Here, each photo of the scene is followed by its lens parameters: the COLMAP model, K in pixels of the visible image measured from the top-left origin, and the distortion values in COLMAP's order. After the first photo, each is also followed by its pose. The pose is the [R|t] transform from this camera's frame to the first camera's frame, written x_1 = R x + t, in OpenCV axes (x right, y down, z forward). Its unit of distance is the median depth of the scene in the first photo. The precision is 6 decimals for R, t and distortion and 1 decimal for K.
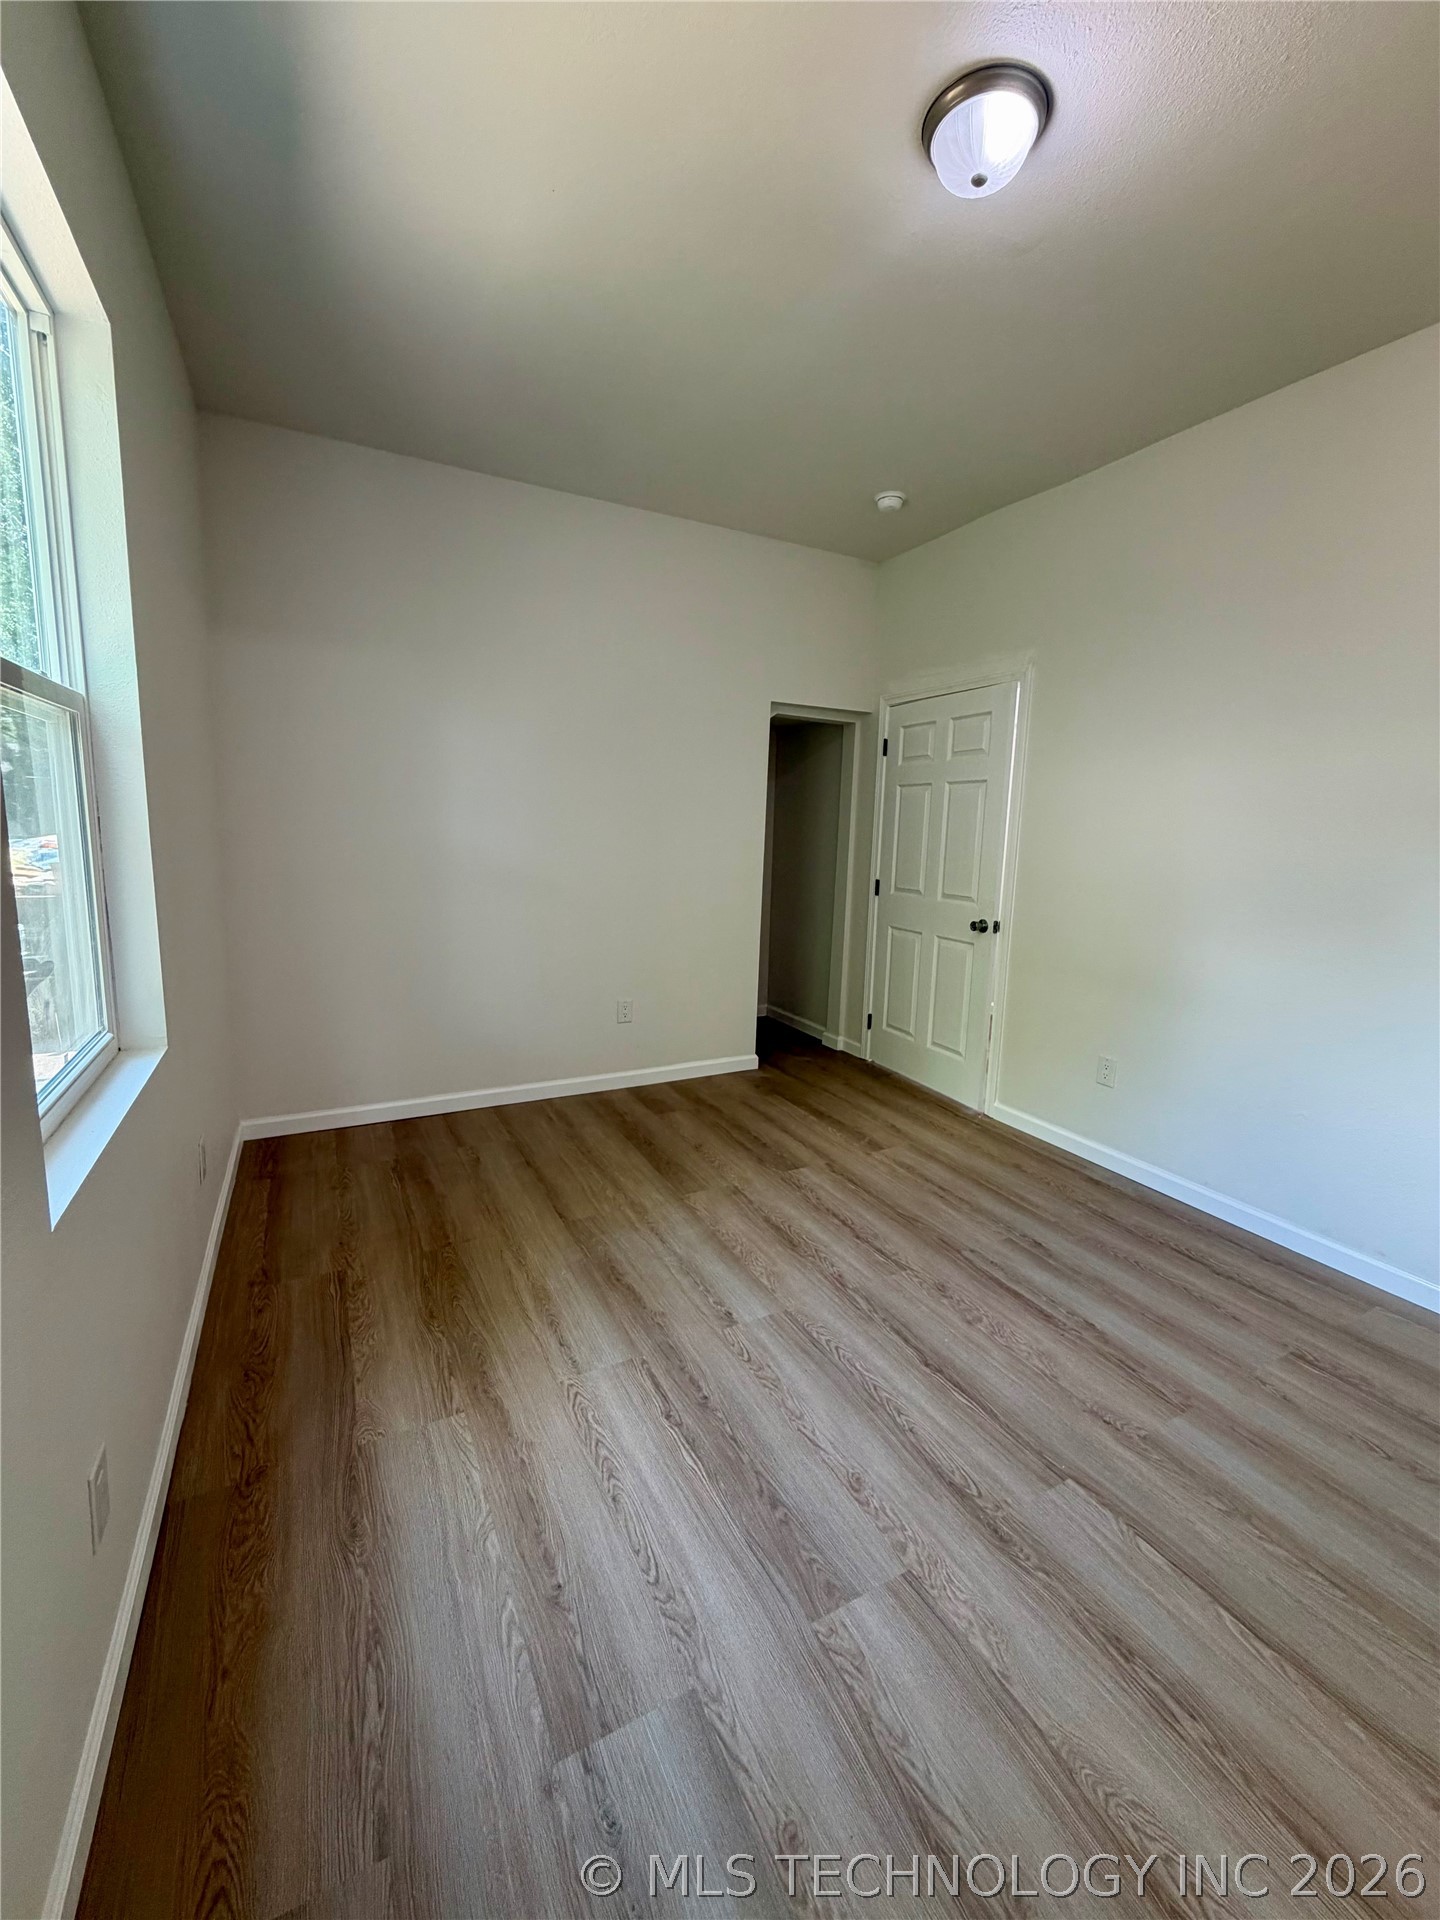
lens RADIAL K [[767.6, 0, 717.1], [0, 767.6, 954.5], [0, 0, 1]] dist [0.000500, -0.000327]
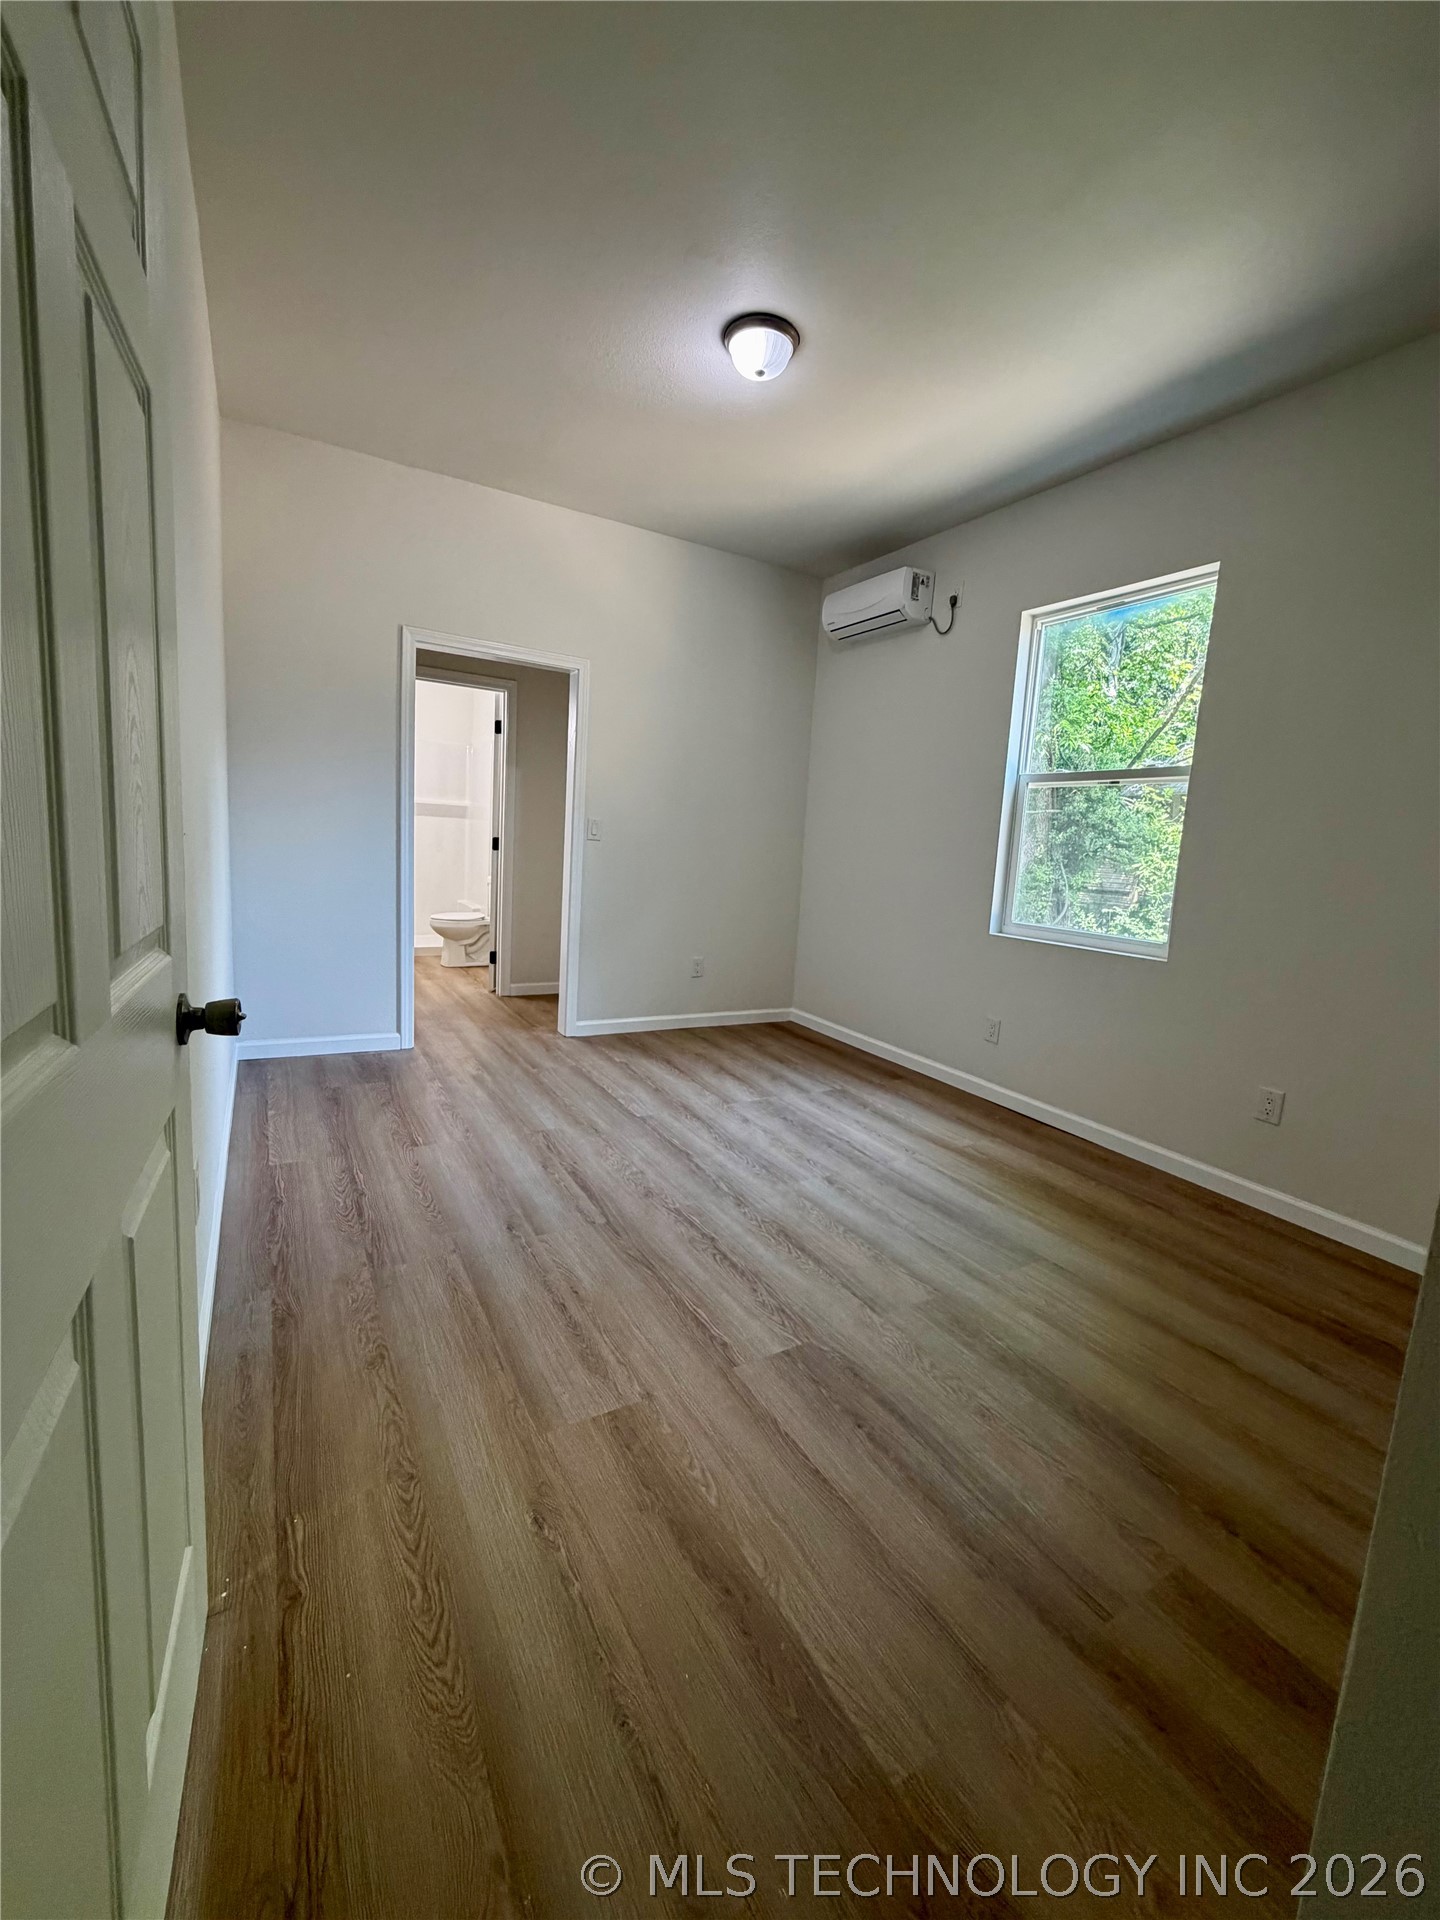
lens RADIAL K [[767.6, 0, 717.1], [0, 767.6, 954.5], [0, 0, 1]] dist [0.000500, -0.000327]
pose [[-0.994649, -0.083010, -0.061507, 0.285593], [-0.098017, 0.946384, 0.307816, -0.237485], [0.032658, 0.312198, -0.949456, 1.911228]]
